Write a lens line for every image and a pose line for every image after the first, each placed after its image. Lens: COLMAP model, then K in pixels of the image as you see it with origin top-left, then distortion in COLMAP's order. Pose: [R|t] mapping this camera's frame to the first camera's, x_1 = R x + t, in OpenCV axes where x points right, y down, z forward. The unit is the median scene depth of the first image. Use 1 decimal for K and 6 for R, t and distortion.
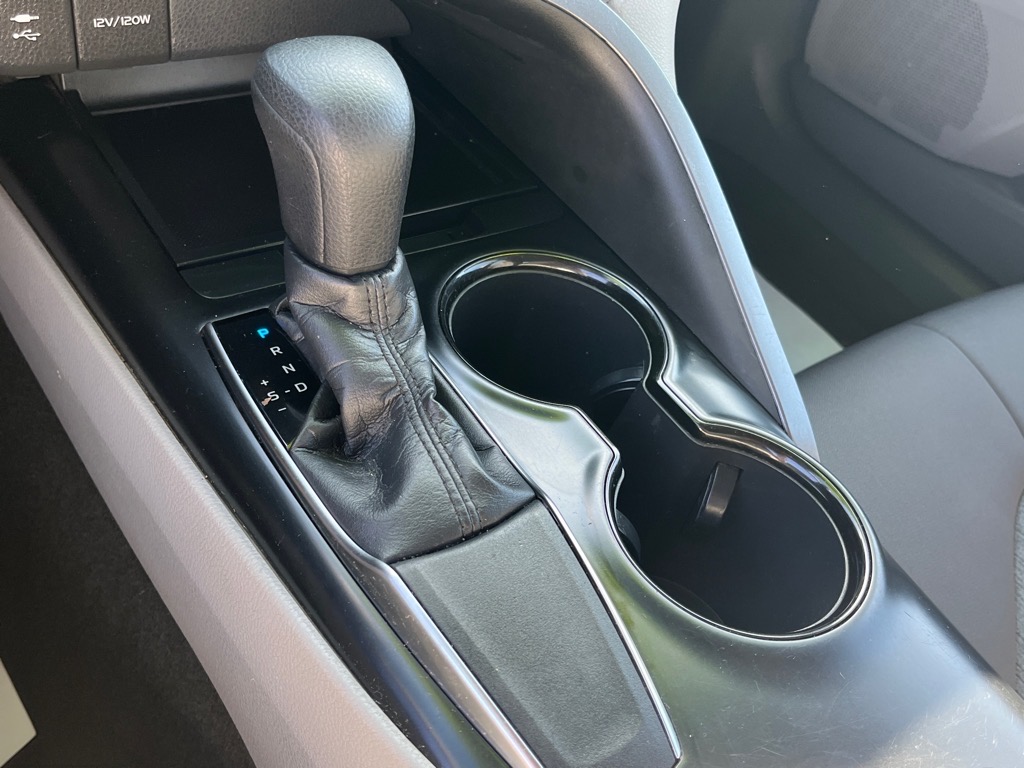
lens RADIAL K [[1010.4, 0, 510.9], [0, 1010.4, 384.6], [0, 0, 1]] dist [-0.018898, 0.000000]
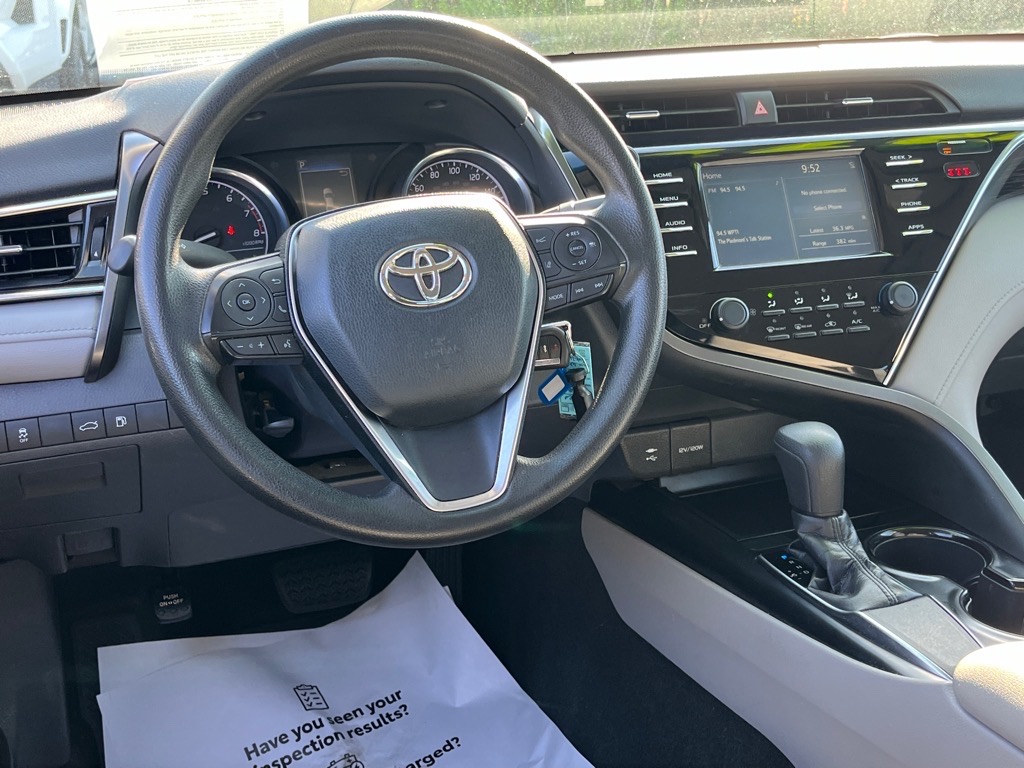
lens RADIAL K [[1252.6, 0, 508.9], [0, 1252.6, 381.0], [0, 0, 1]] dist [0.026459, 0.000000]
pose [[0.942898, -0.168886, -0.287091, 0.035417], [0.008502, 0.873846, -0.486128, 0.965656], [0.332974, 0.455928, 0.825383, -1.664670]]
